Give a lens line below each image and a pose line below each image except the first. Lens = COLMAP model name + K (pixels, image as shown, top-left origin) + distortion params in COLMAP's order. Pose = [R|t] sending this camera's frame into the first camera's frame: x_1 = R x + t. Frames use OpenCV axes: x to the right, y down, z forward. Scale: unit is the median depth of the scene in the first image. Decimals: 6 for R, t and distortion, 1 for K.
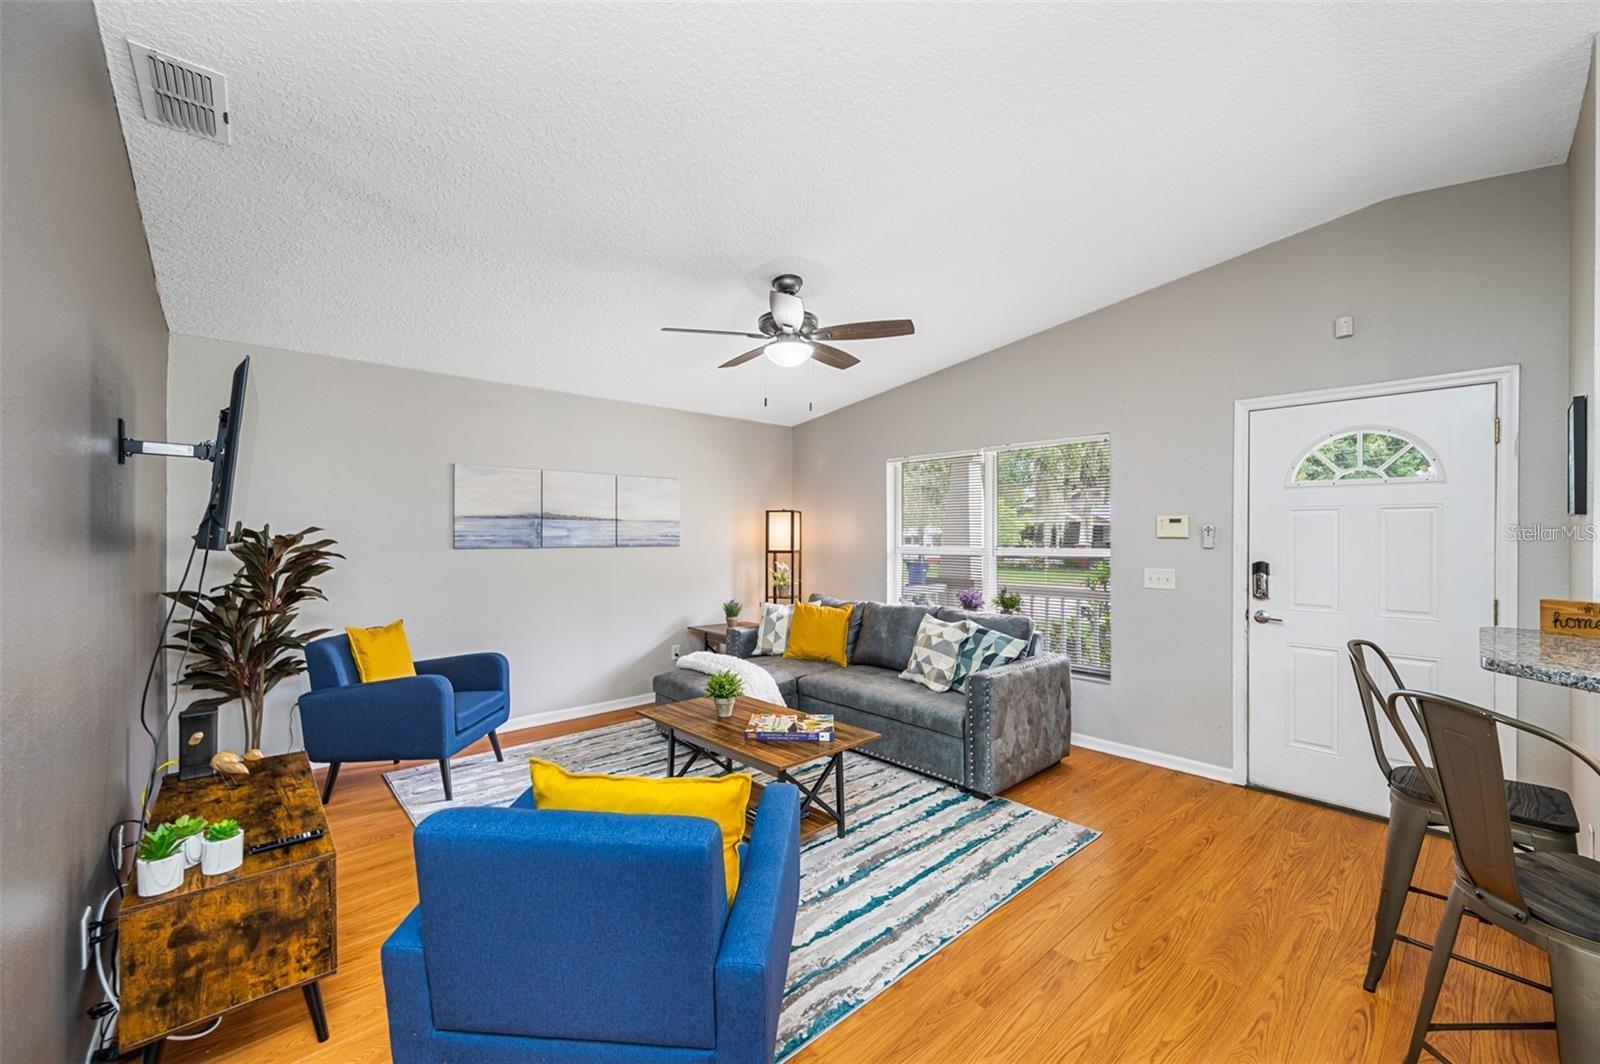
lens RADIAL K [[642.6, 0, 802.7], [0, 642.6, 536.3], [0, 0, 1]] dist [0.003048, -0.002846]
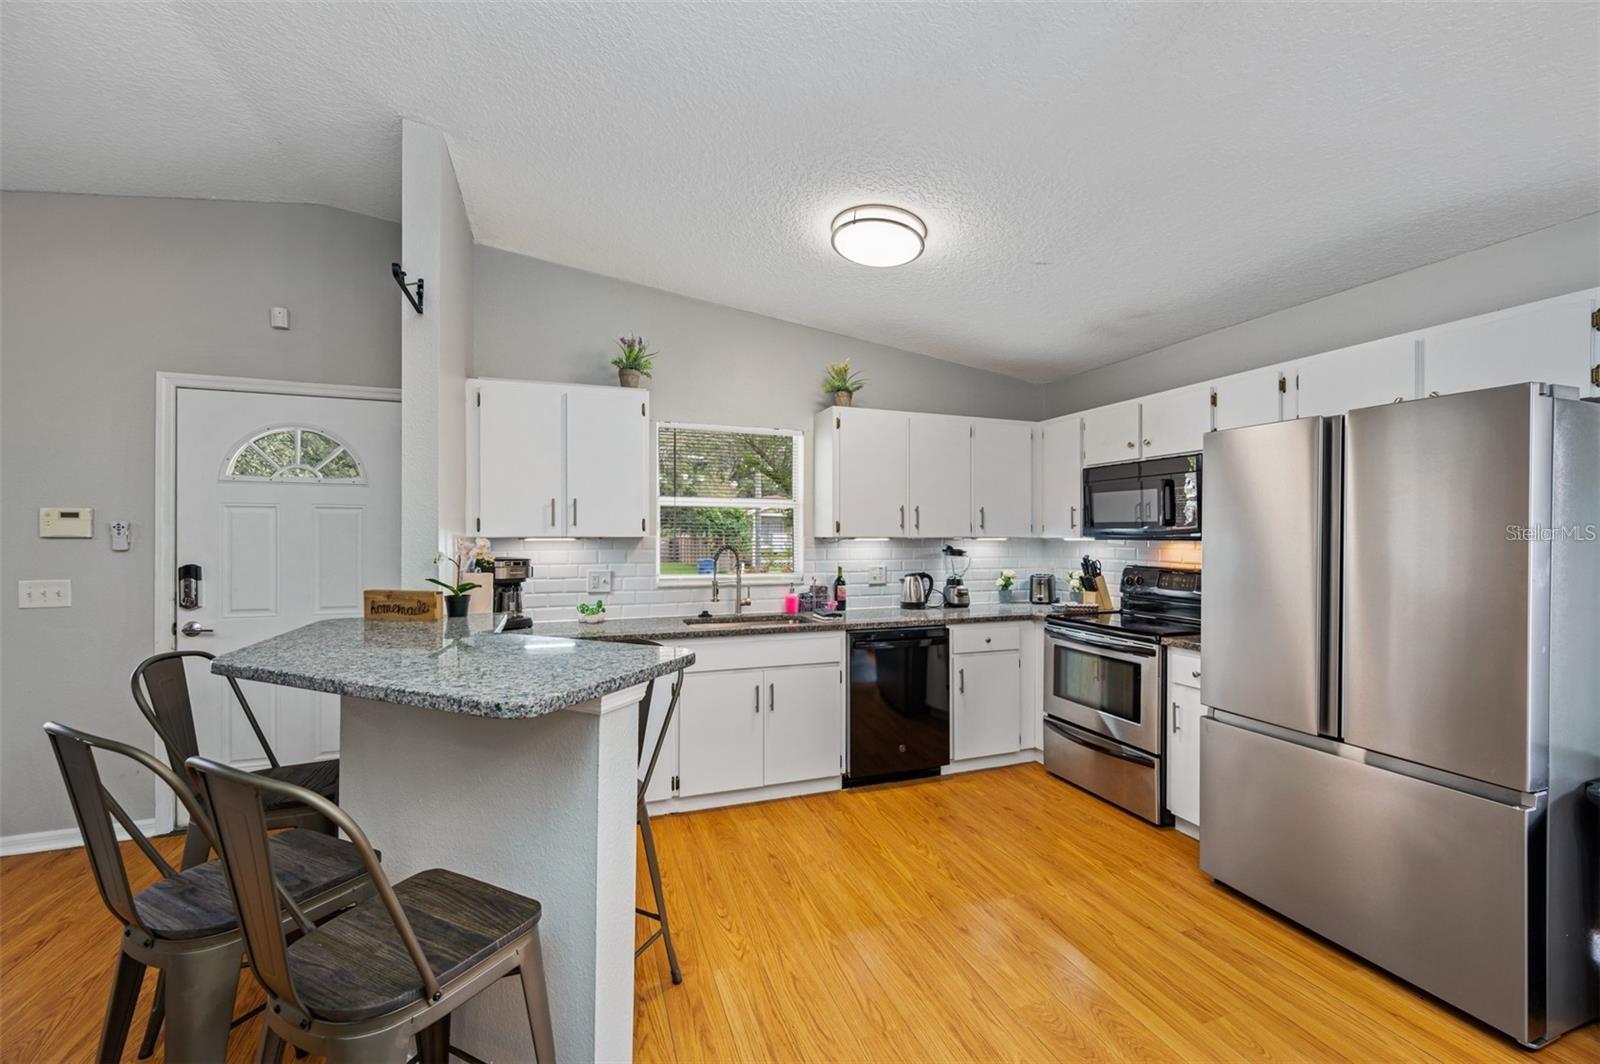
lens RADIAL K [[642.6, 0, 804.7], [0, 642.6, 534.7], [0, 0, 1]] dist [0.003048, -0.002846]
pose [[0.372589, -0.001516, 0.927995, 0.207047], [0.001450, 0.999998, 0.001052, -0.000437], [-0.927996, 0.000954, 0.372590, -0.075081]]
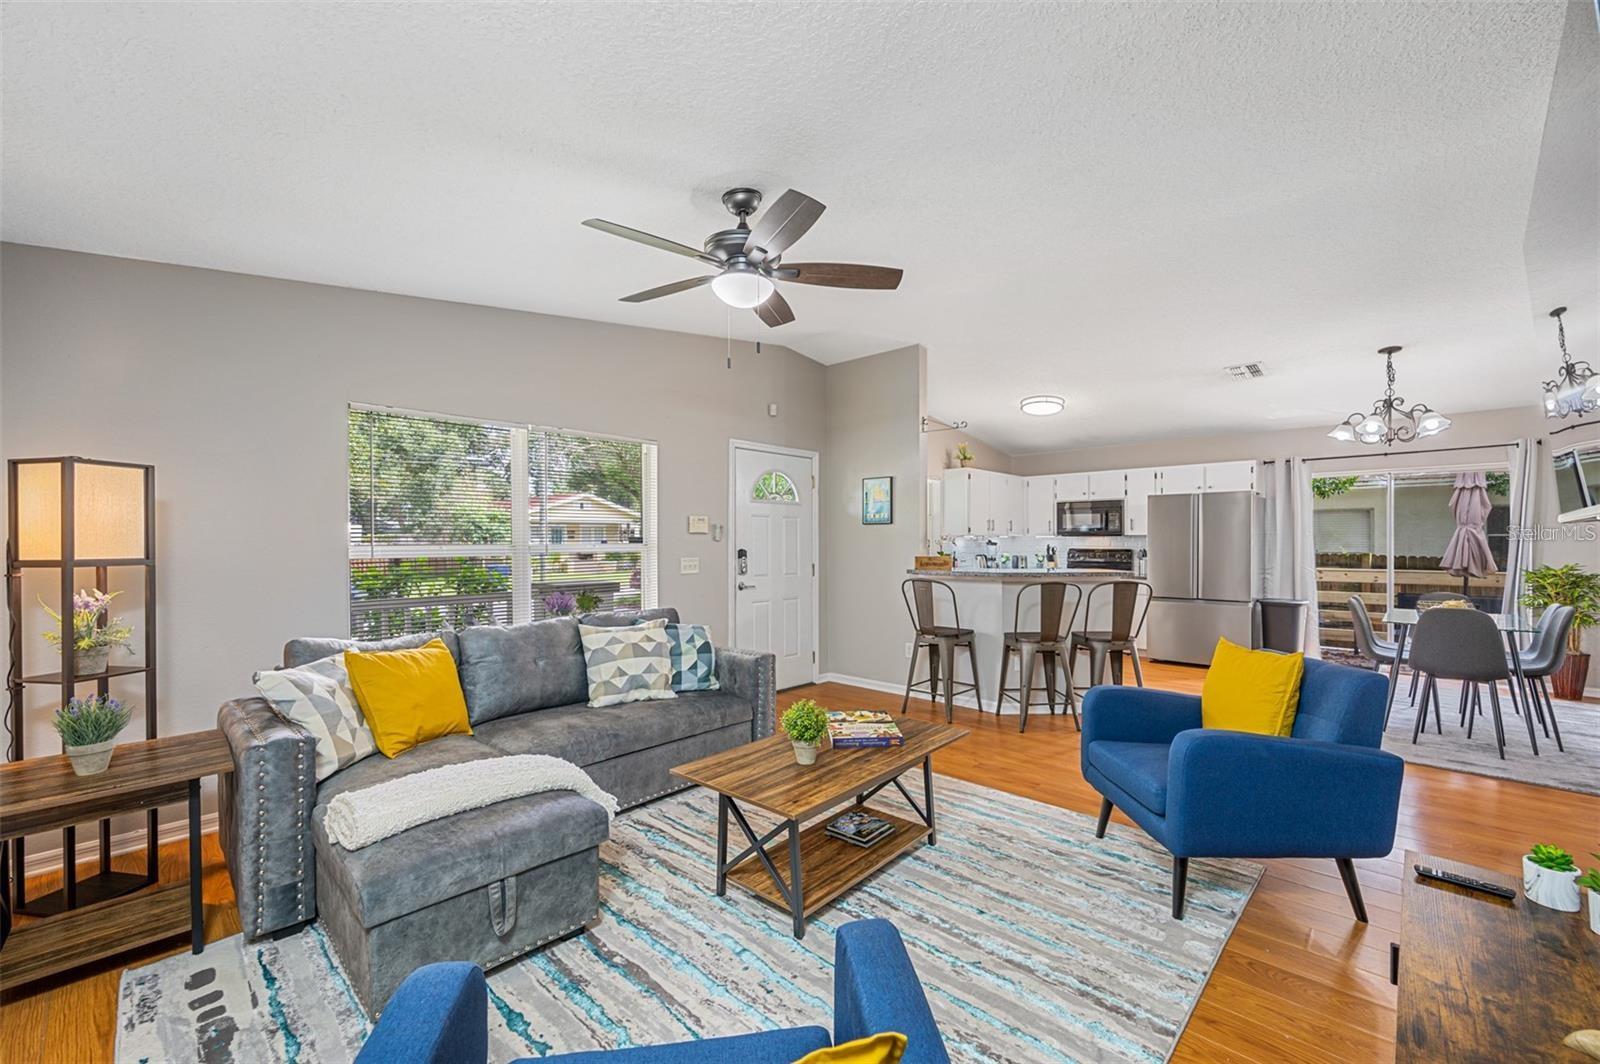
lens RADIAL K [[642.6, 0, 806.1], [0, 642.6, 533.5], [0, 0, 1]] dist [0.003048, -0.002846]
pose [[-0.081719, 0.010870, 0.996596, -0.744466], [0.004004, 0.999936, -0.010578, 0.018197], [-0.996647, 0.003126, -0.081757, 0.908986]]
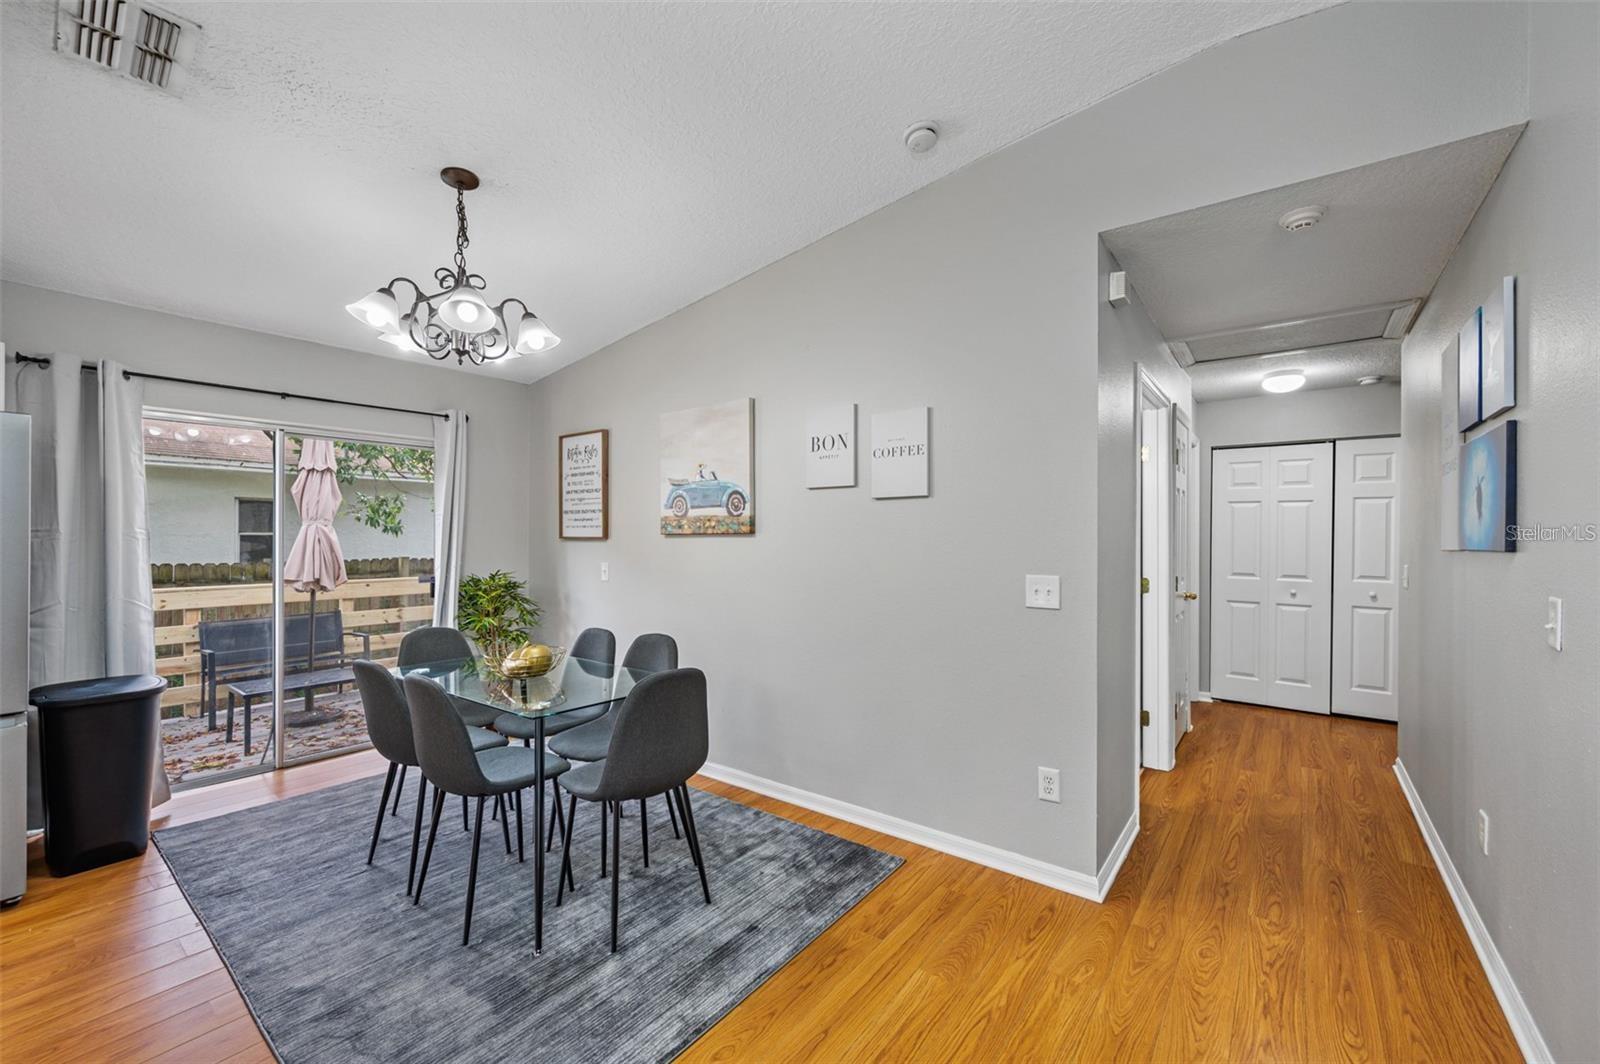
lens RADIAL K [[642.6, 0, 798.3], [0, 642.6, 540.3], [0, 0, 1]] dist [0.003048, -0.002846]
pose [[-0.984331, 0.002215, -0.176314, 0.197431], [0.000512, 0.999953, 0.009703, 0.010687], [0.176327, 0.009460, -0.984286, 0.372775]]
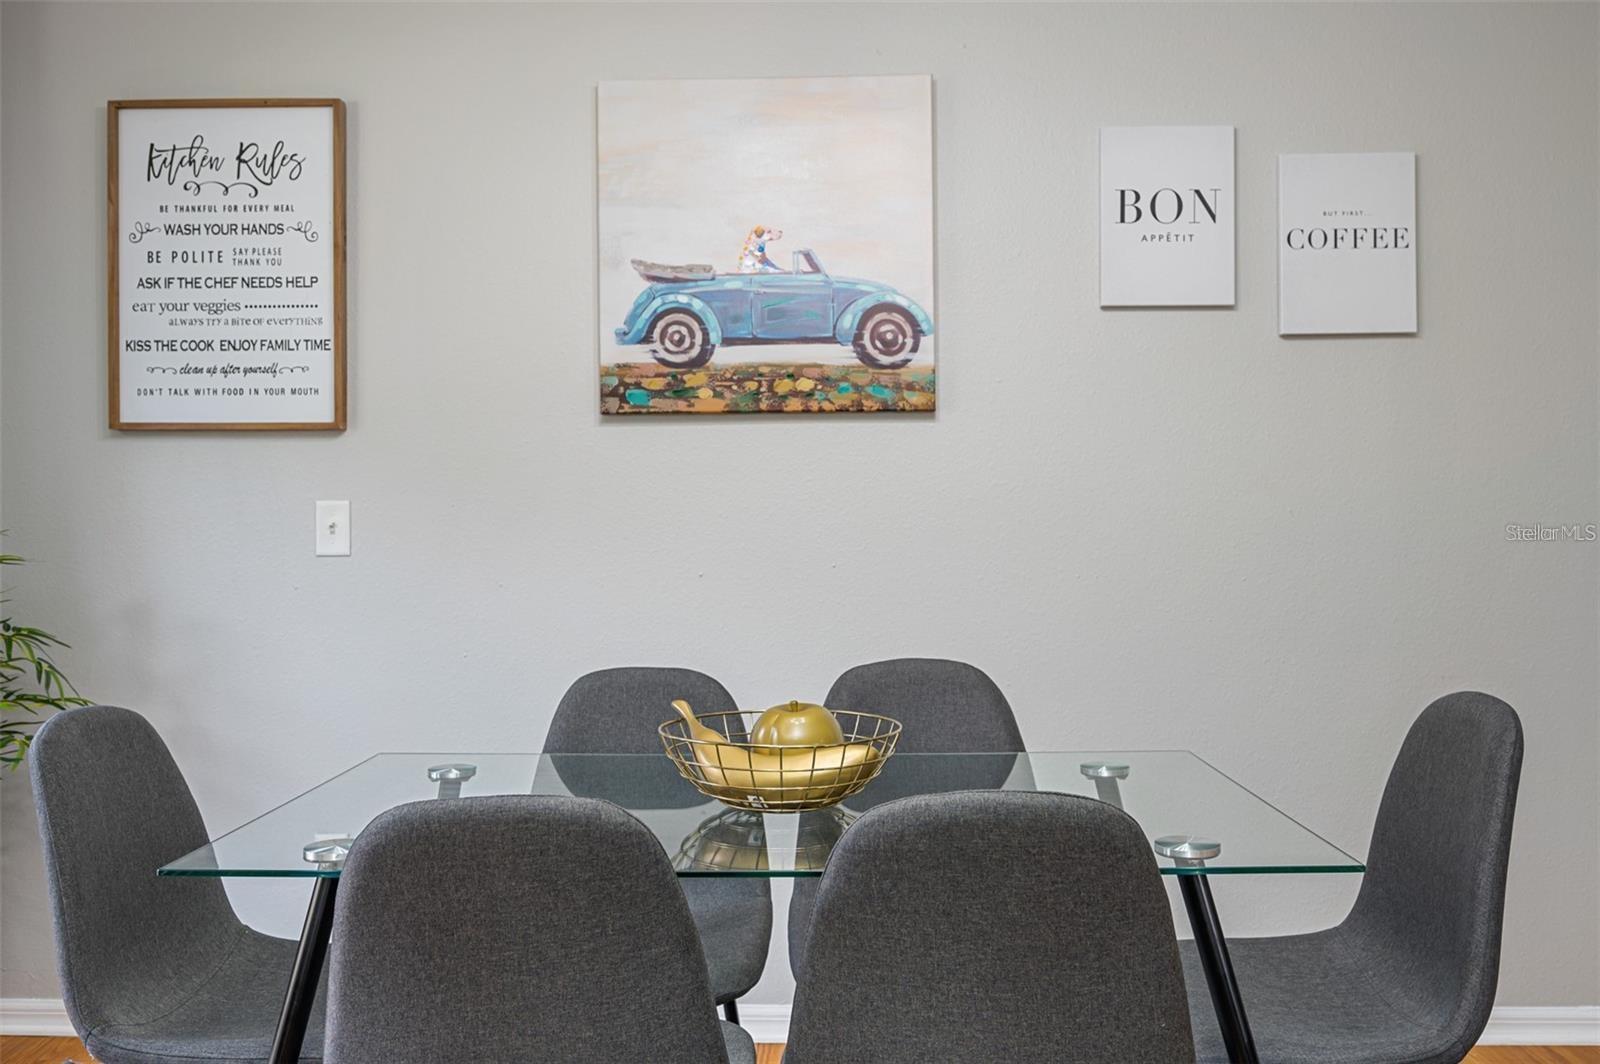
lens RADIAL K [[1287.7, 0, 796.7], [0, 1287.7, 523.7], [0, 0, 1]] dist [0.004210, -0.022051]
pose [[-0.689236, 0.005290, -0.724517, 0.694844], [0.000825, 0.999978, 0.006516, 0.070156], [0.724536, 0.003893, -0.689226, -0.080592]]
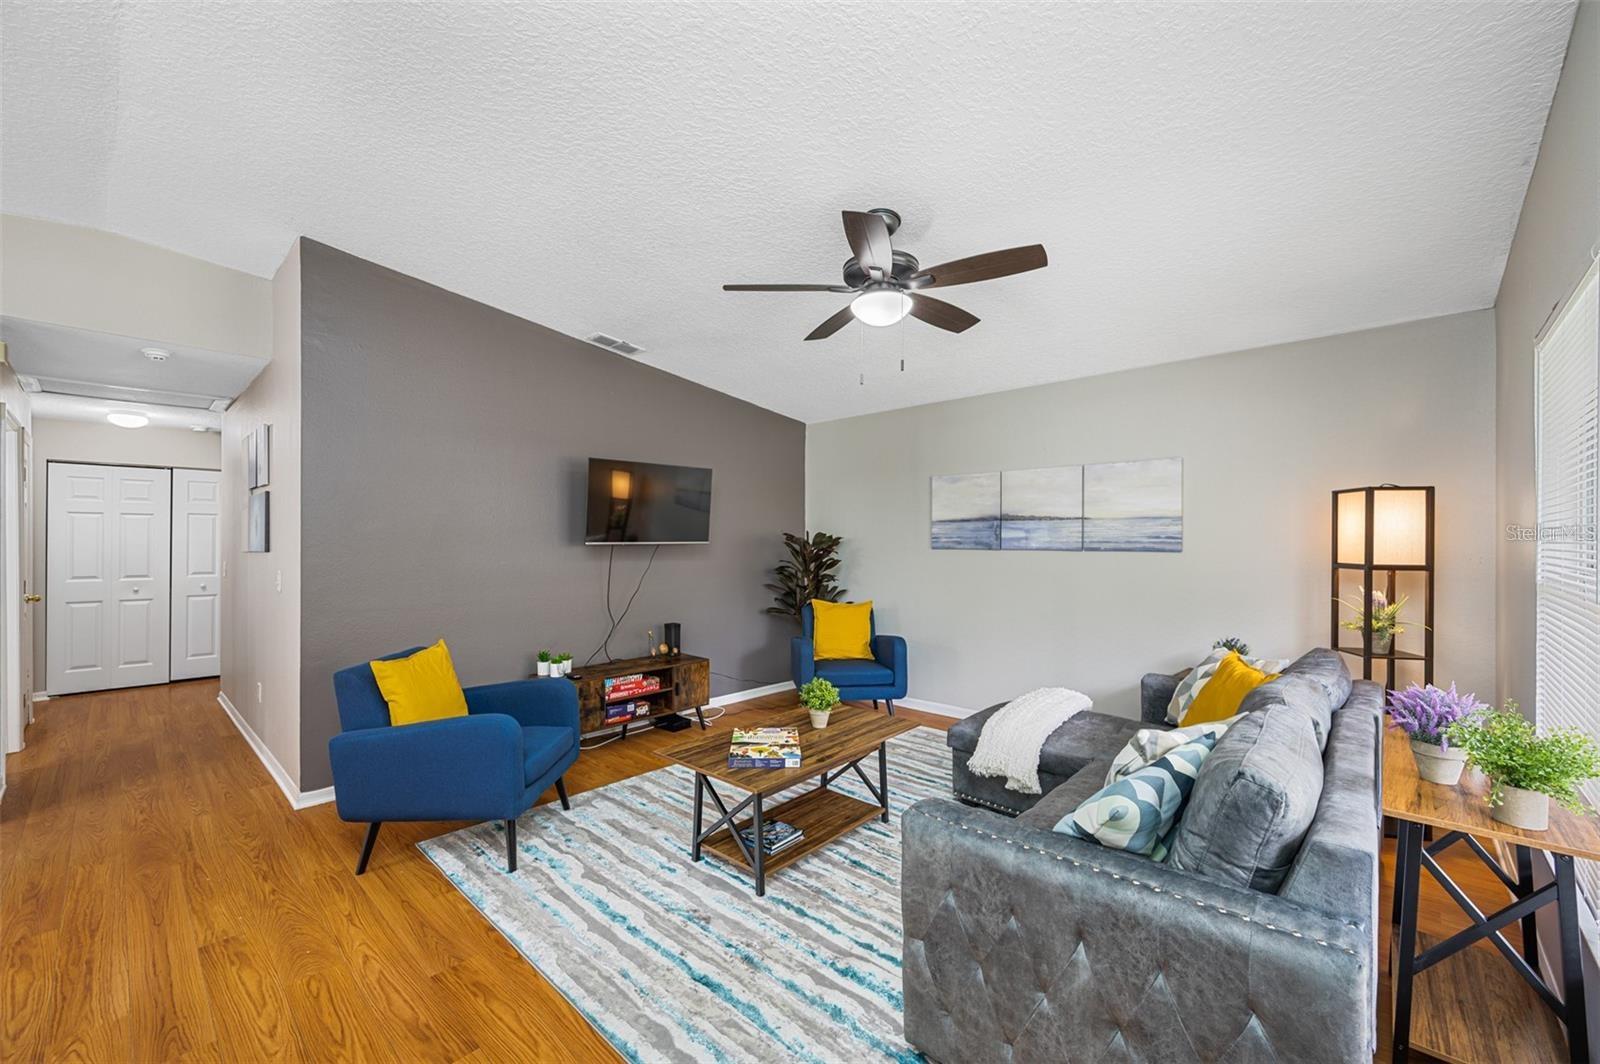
lens RADIAL K [[642.6, 0, 804.7], [0, 642.6, 536.6], [0, 0, 1]] dist [0.003048, -0.002846]
pose [[0.087500, -0.005314, -0.996150, 0.698896], [-0.001899, 0.999983, -0.005501, 0.004670], [0.996163, 0.002373, 0.087488, 0.766970]]
